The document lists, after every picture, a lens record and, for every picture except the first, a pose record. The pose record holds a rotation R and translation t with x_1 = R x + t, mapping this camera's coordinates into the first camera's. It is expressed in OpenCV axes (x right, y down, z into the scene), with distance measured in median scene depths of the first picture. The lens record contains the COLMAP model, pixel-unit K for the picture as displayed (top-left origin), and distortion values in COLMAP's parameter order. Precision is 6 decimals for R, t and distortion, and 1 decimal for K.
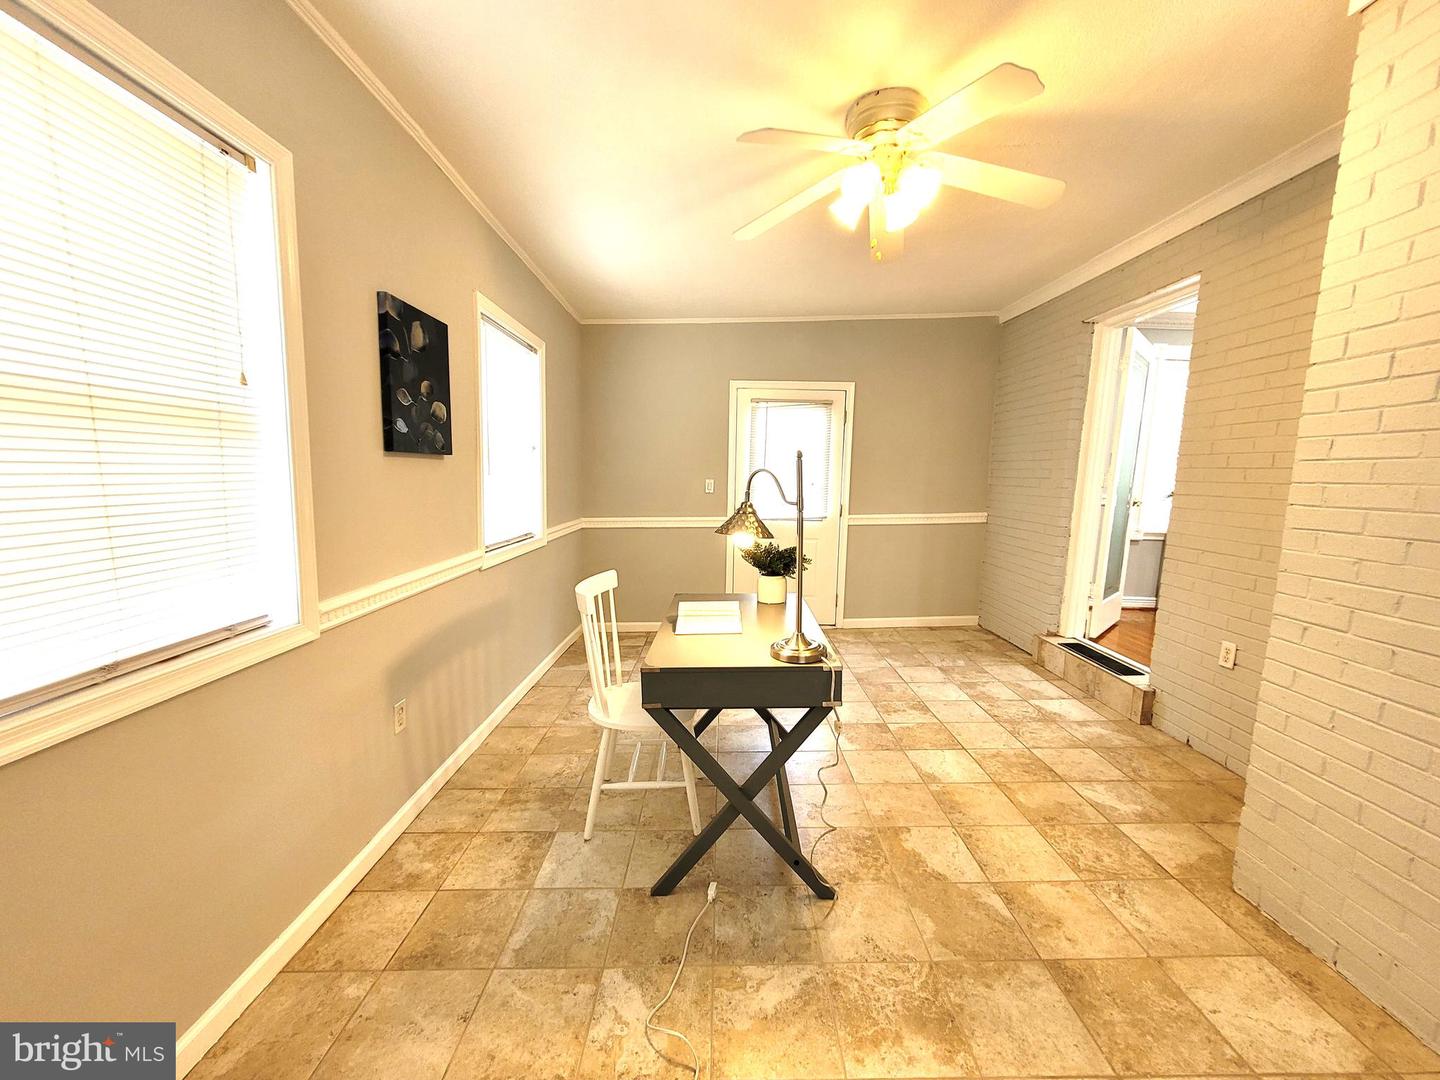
lens RADIAL K [[566.7, 0, 723.5], [0, 566.7, 544.0], [0, 0, 1]] dist [0.005176, 0.000201]
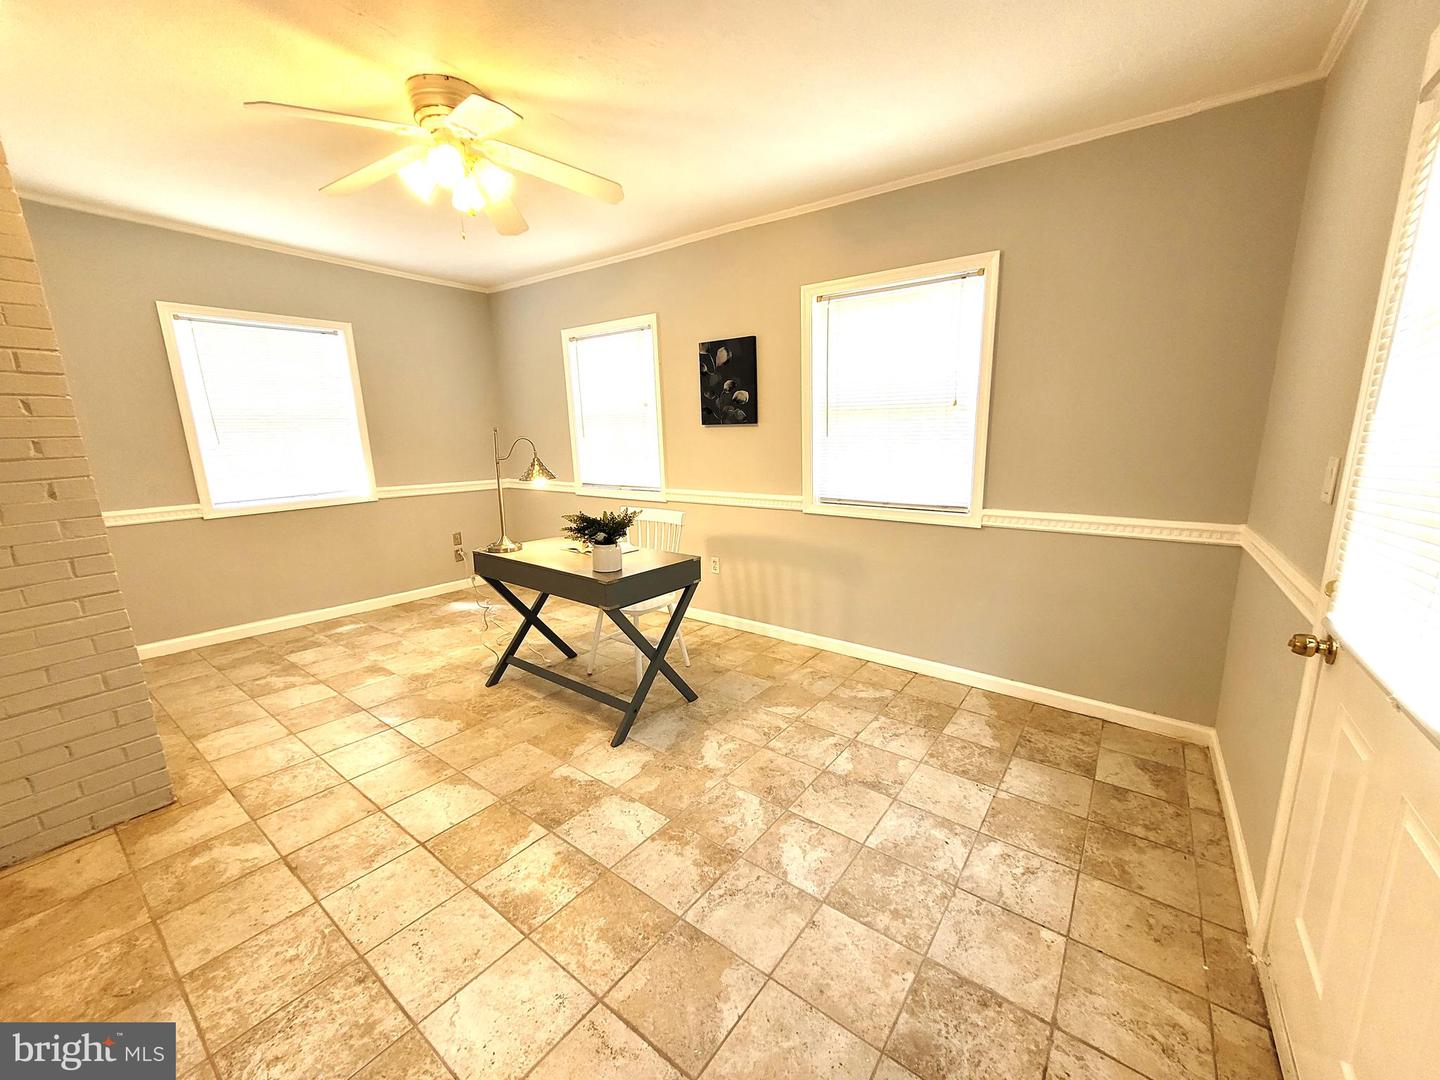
lens RADIAL K [[566.7, 0, 723.5], [0, 566.7, 544.0], [0, 0, 1]] dist [0.005176, 0.000201]
pose [[-0.598705, 0.163908, -0.784020, 0.763936], [-0.084286, 0.960511, 0.265169, -0.232762], [0.796523, 0.224840, -0.561248, 1.775698]]
